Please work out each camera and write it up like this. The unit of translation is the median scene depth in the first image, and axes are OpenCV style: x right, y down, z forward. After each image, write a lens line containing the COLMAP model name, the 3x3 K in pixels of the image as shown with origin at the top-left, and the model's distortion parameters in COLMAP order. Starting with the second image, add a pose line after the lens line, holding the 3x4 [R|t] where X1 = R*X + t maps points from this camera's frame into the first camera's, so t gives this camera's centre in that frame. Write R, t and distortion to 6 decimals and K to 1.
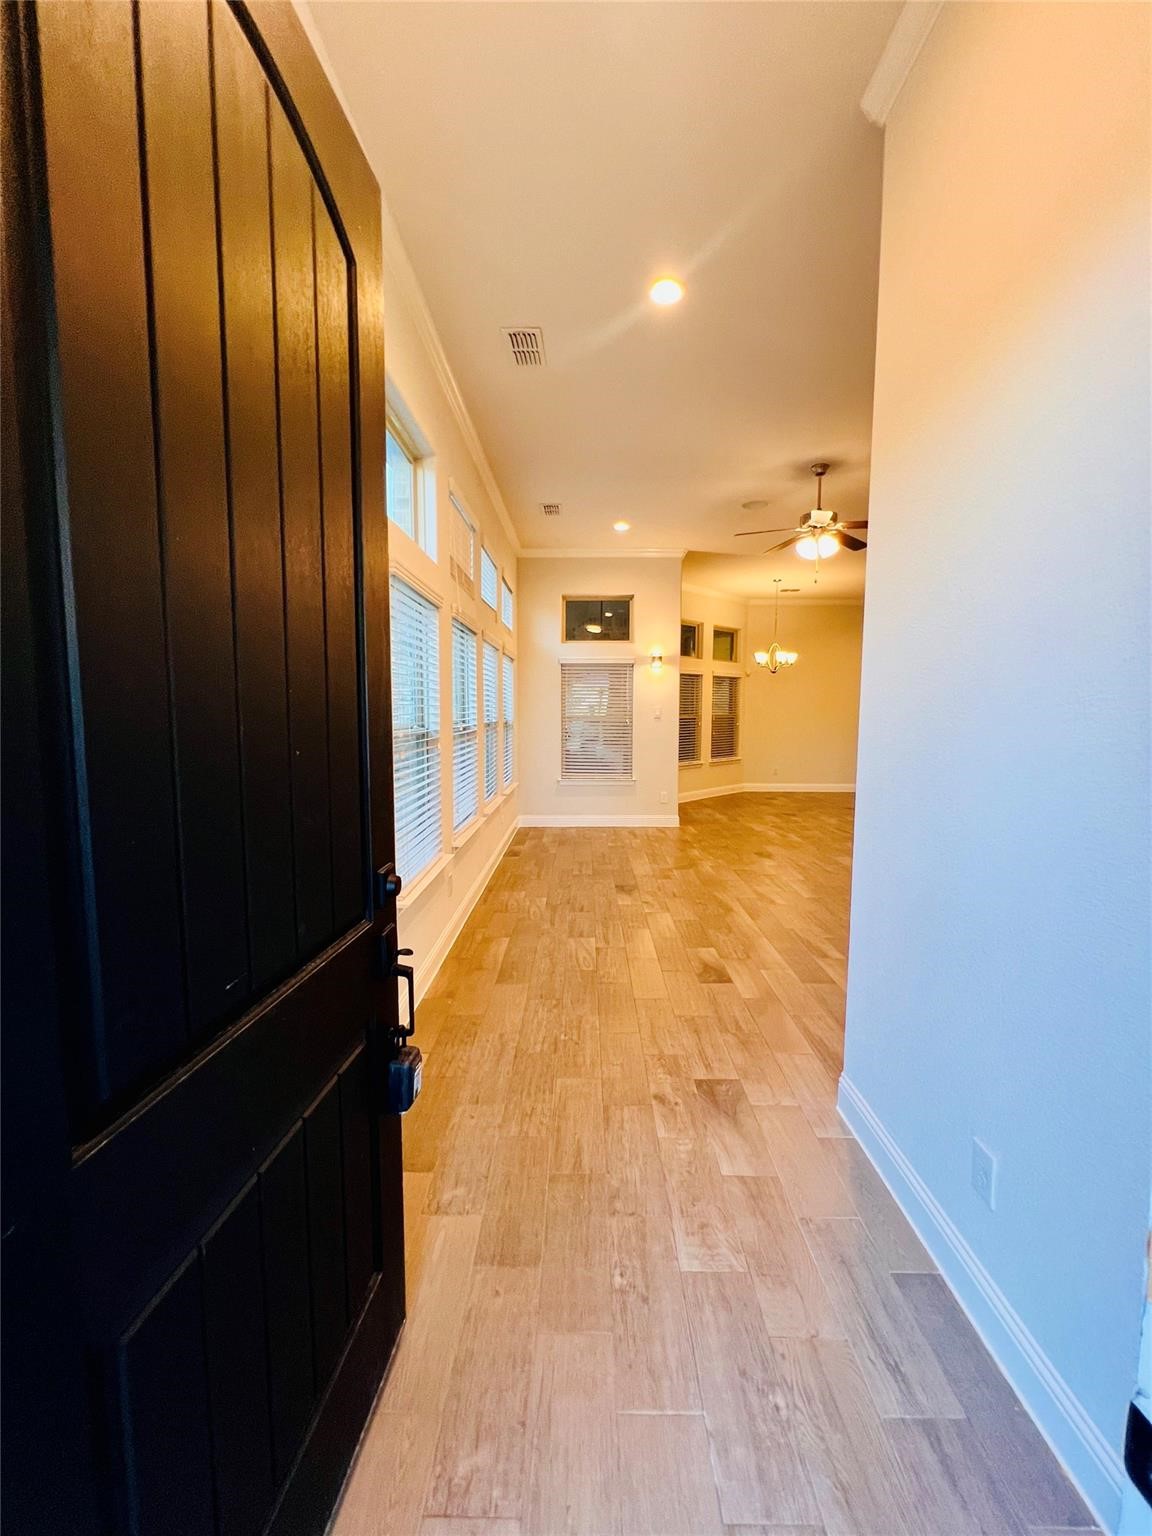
lens RADIAL K [[617.2, 0, 576.3], [0, 617.2, 765.3], [0, 0, 1]] dist [-0.014216, -0.000084]
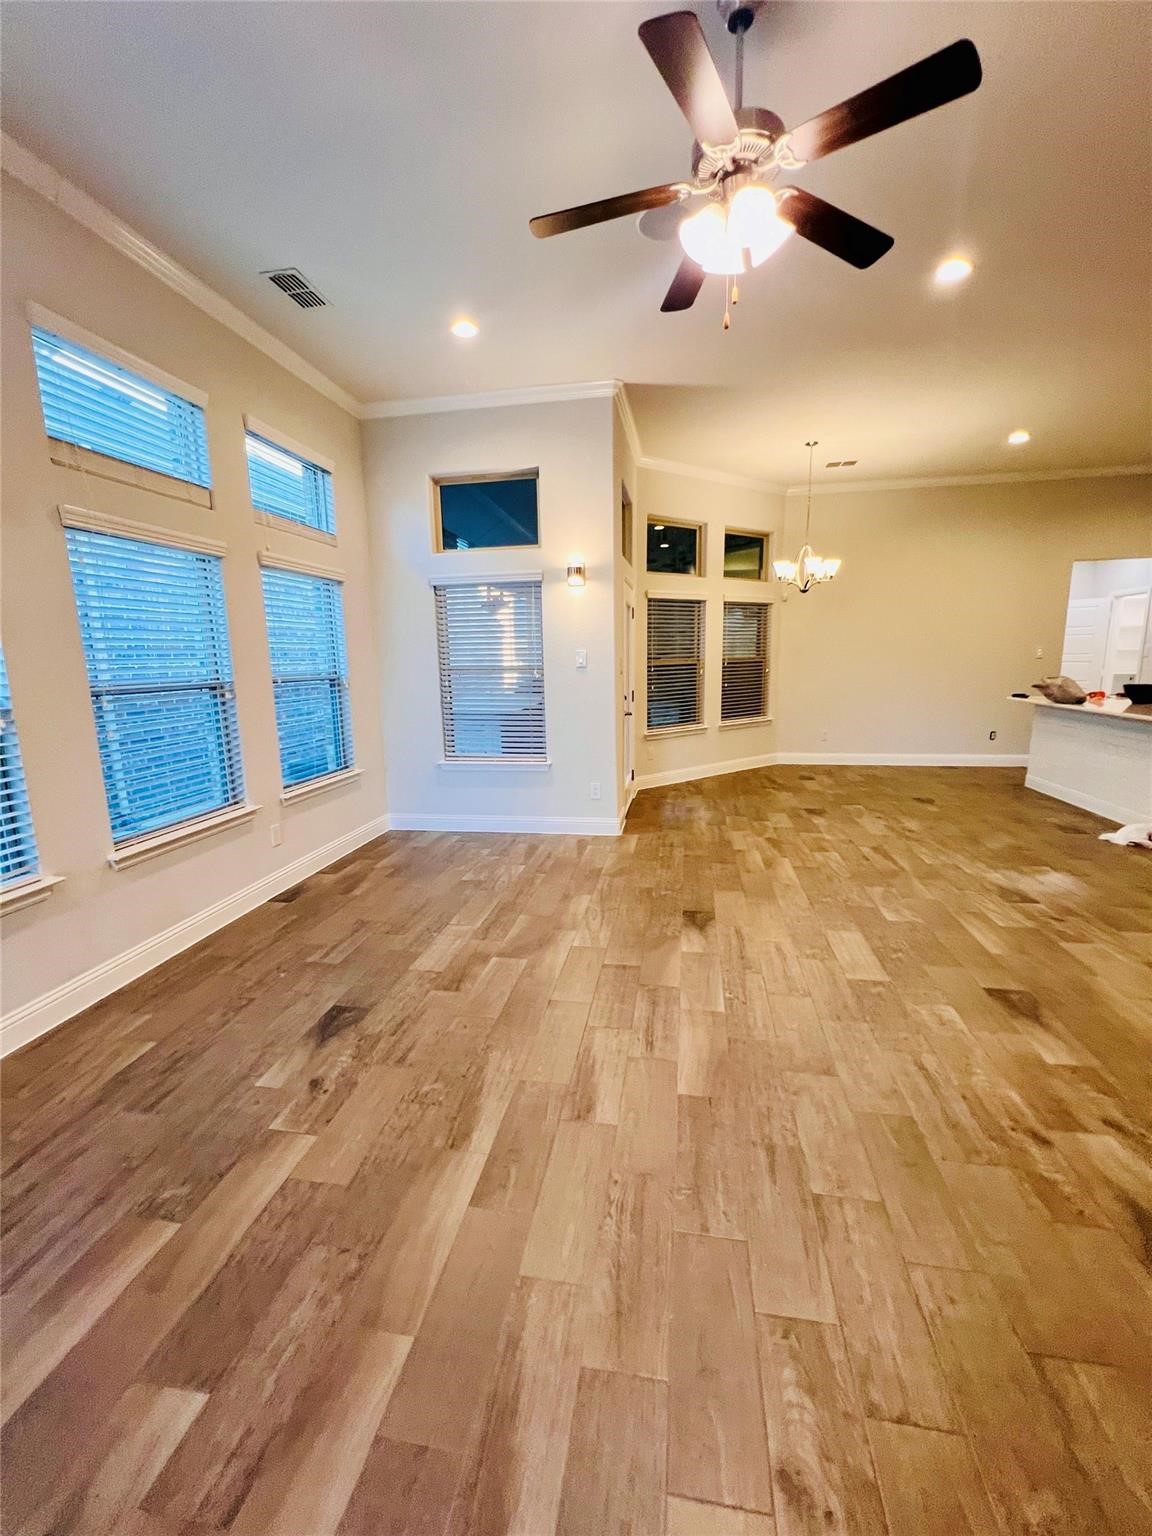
lens RADIAL K [[617.2, 0, 577.8], [0, 617.2, 769.7], [0, 0, 1]] dist [-0.014216, -0.000084]
pose [[0.987323, 0.007733, -0.158536, 0.224910], [0.007602, 0.995362, 0.095896, -0.032049], [0.158543, -0.095885, 0.982685, 0.358009]]
